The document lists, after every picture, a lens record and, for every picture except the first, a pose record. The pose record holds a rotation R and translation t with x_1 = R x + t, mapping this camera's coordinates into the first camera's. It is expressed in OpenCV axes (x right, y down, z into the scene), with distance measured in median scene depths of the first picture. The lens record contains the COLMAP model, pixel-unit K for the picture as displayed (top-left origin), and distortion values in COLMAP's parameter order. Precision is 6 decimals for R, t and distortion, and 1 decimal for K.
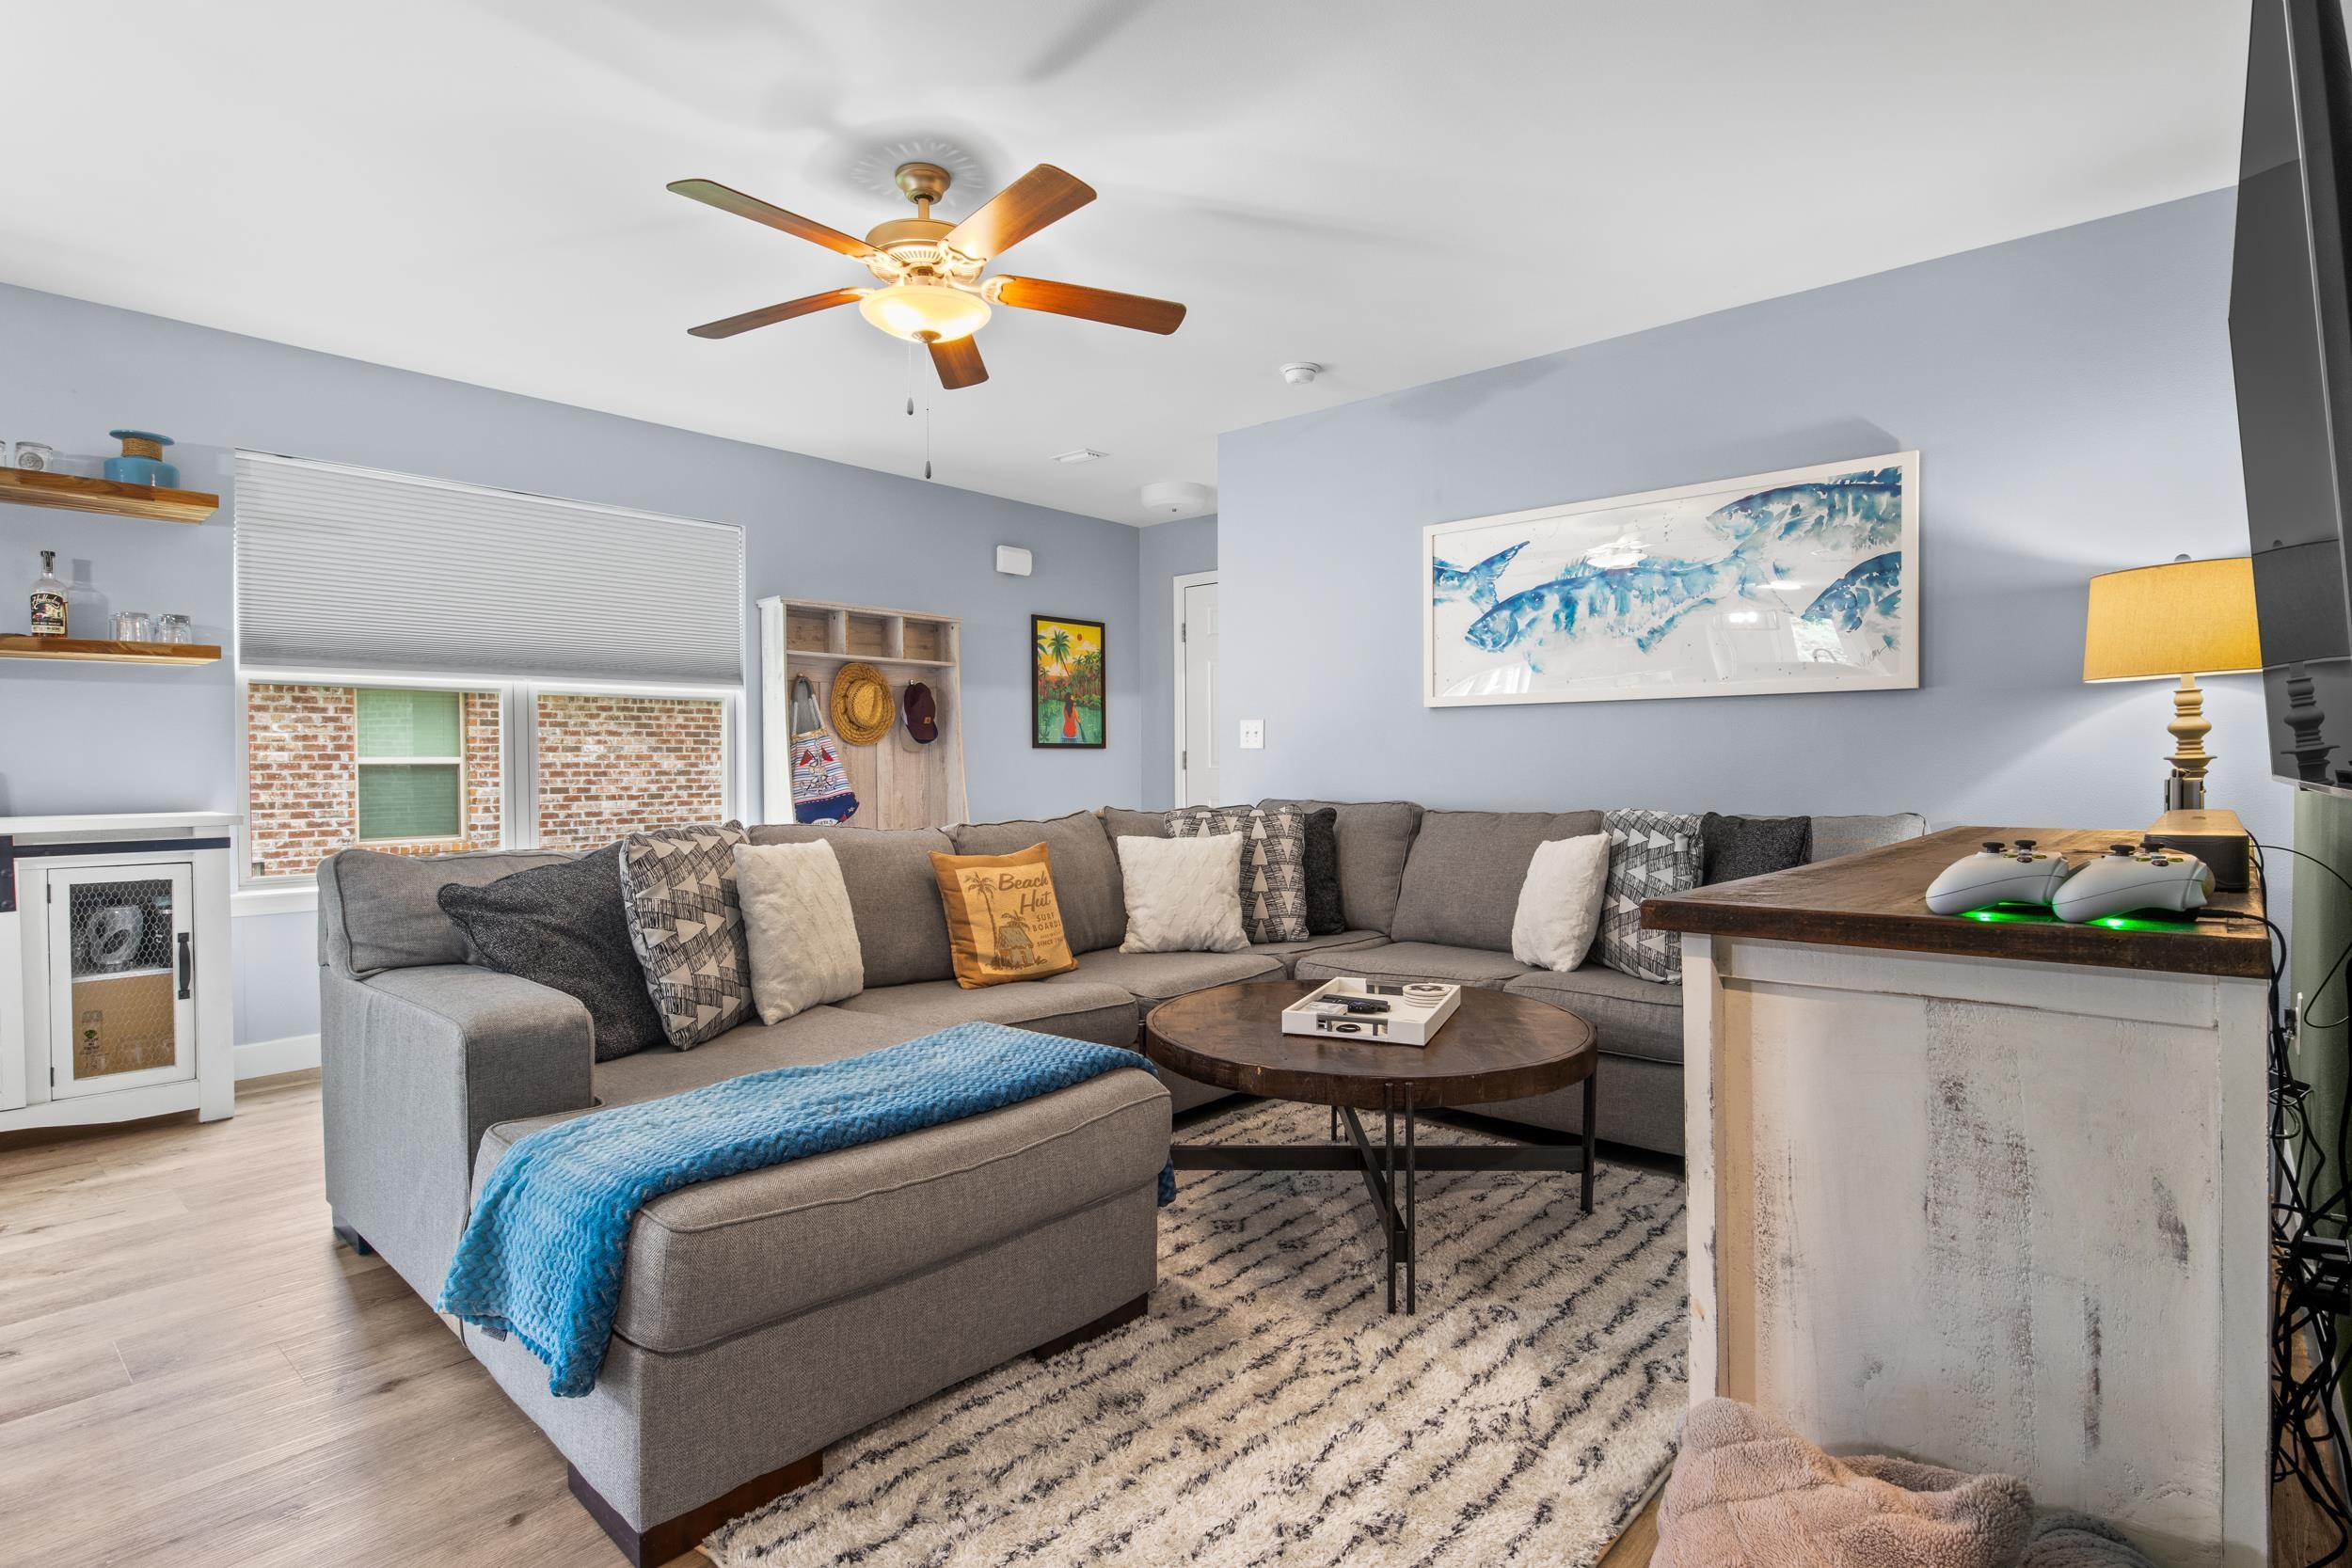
lens RADIAL K [[1177.4, 0, 1173.6], [0, 1177.4, 784.9], [0, 0, 1]] dist [-0.006157, -0.000016]
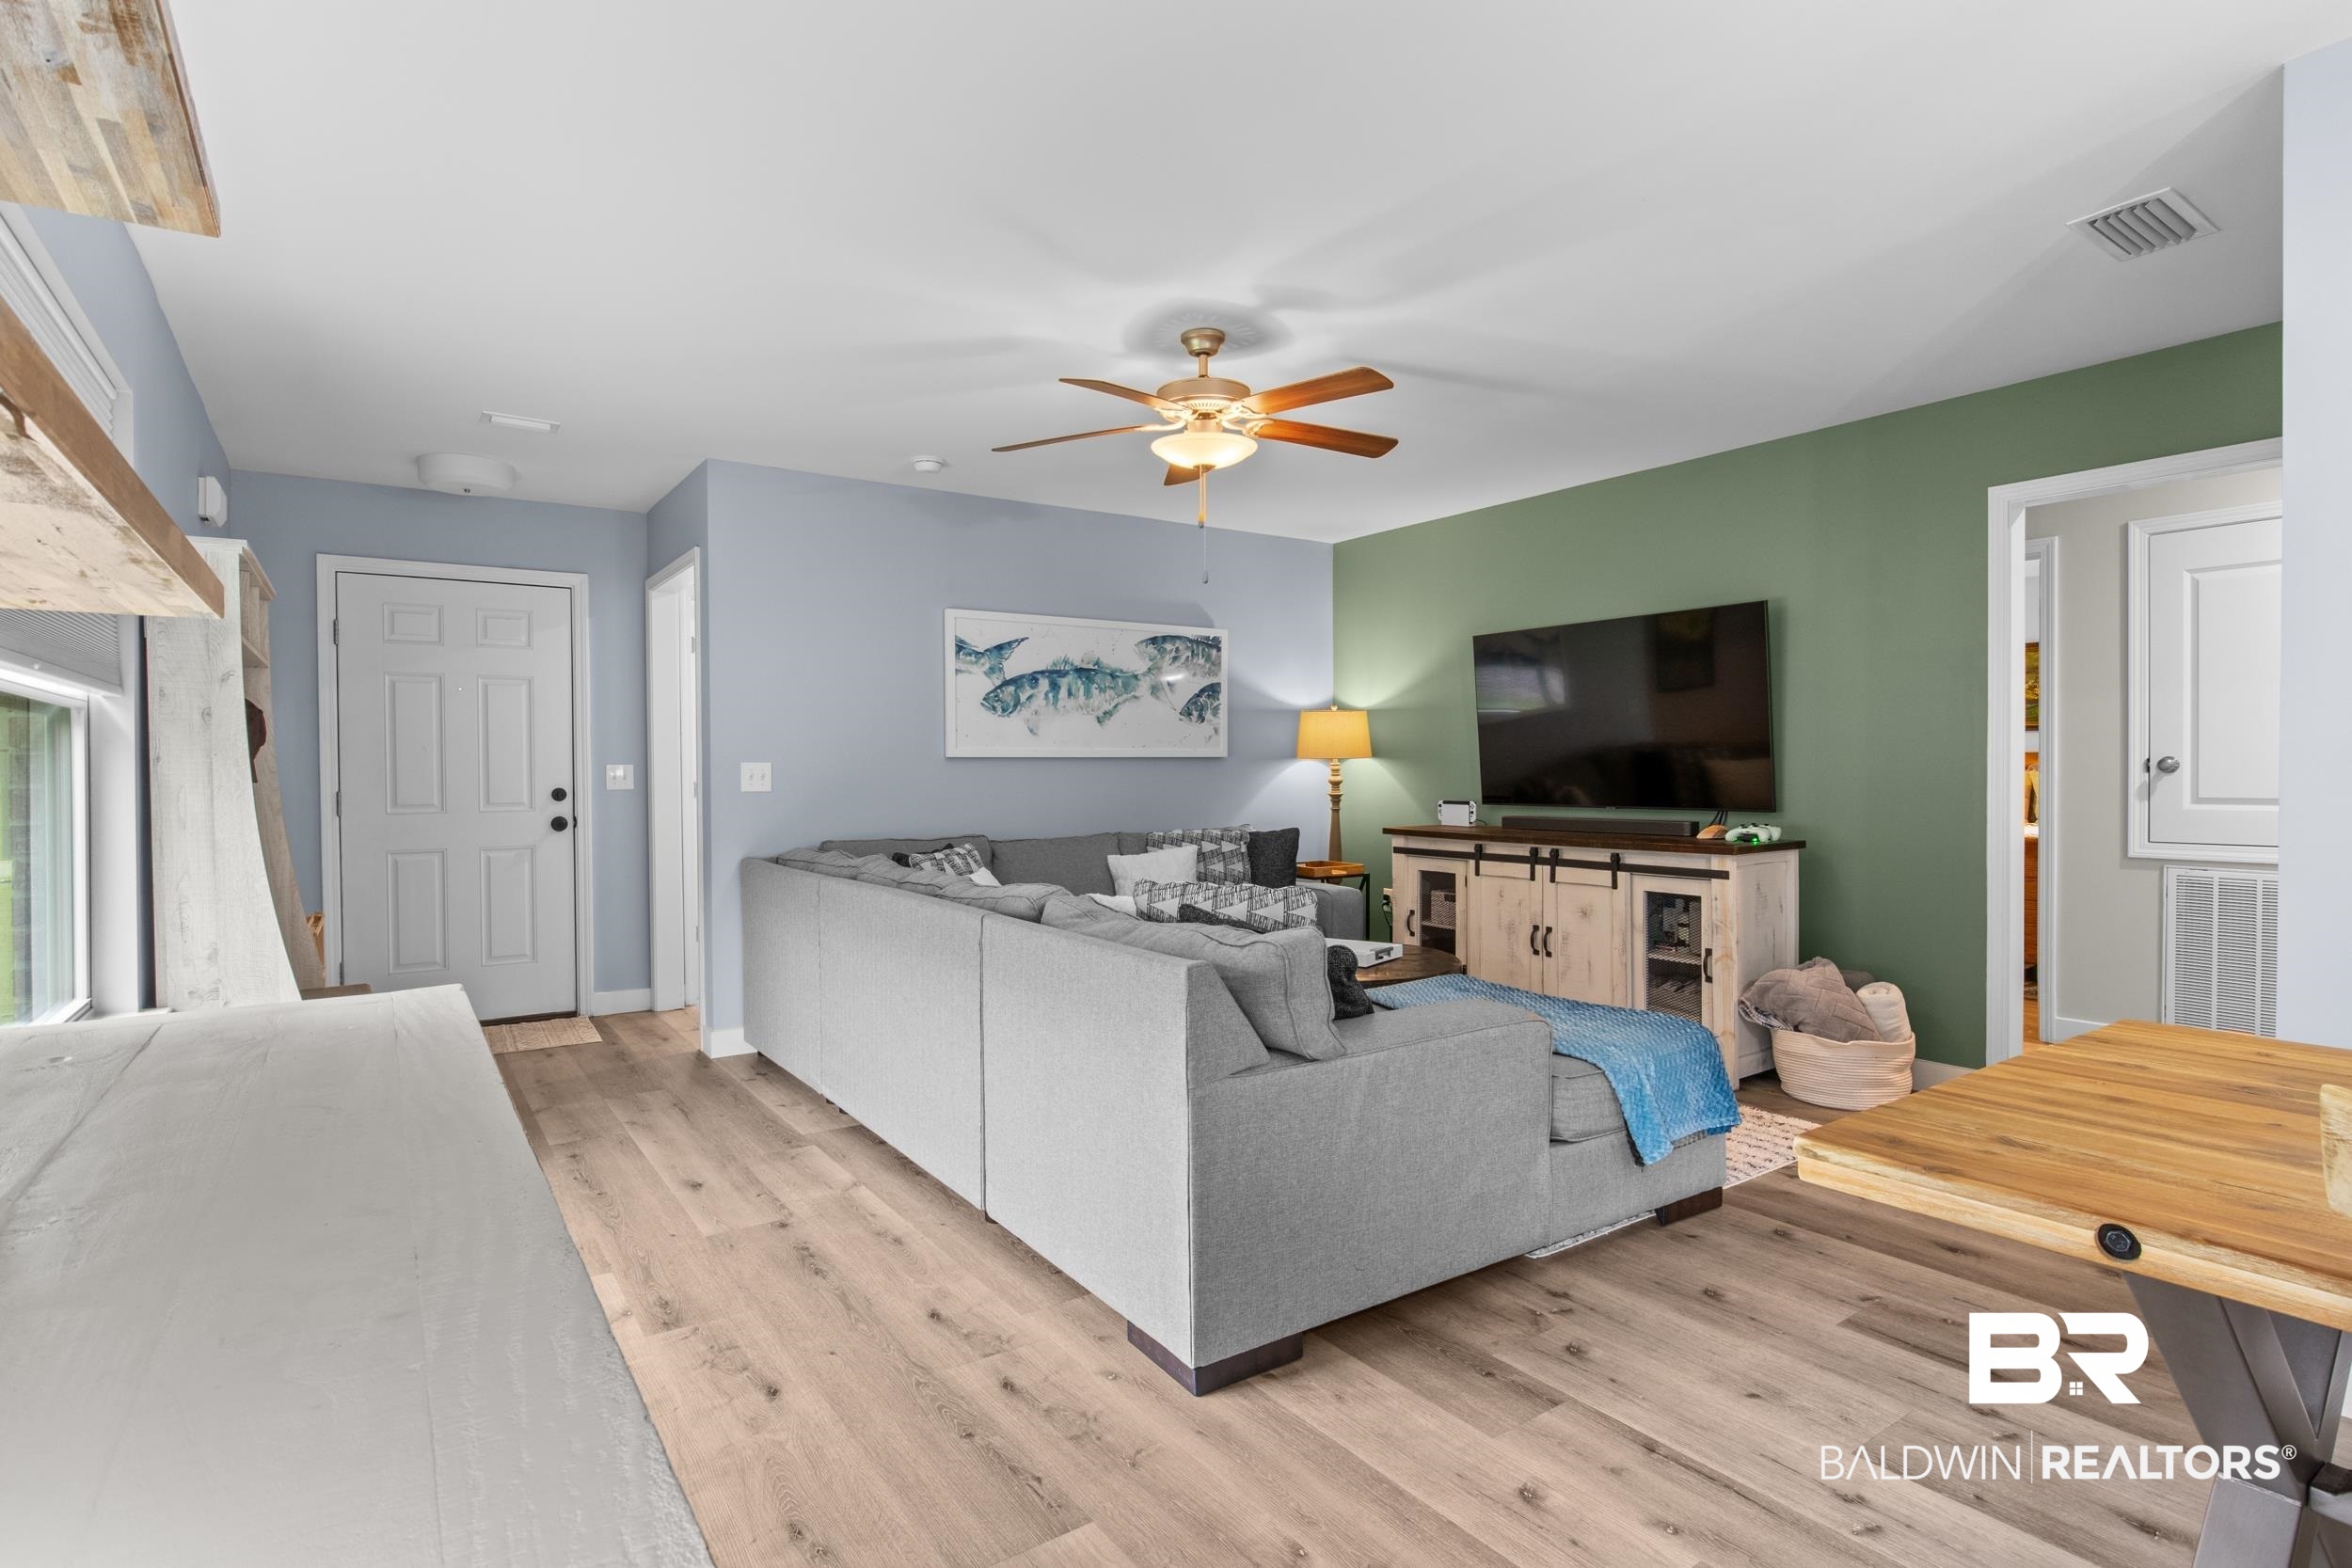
lens RADIAL K [[1177.4, 0, 1173.6], [0, 1177.4, 784.9], [0, 0, 1]] dist [-0.006157, -0.000016]
pose [[0.243653, -0.008860, 0.969822, -0.992349], [0.023040, 0.999729, 0.003345, -0.039097], [-0.969589, 0.021530, 0.243791, 0.523439]]
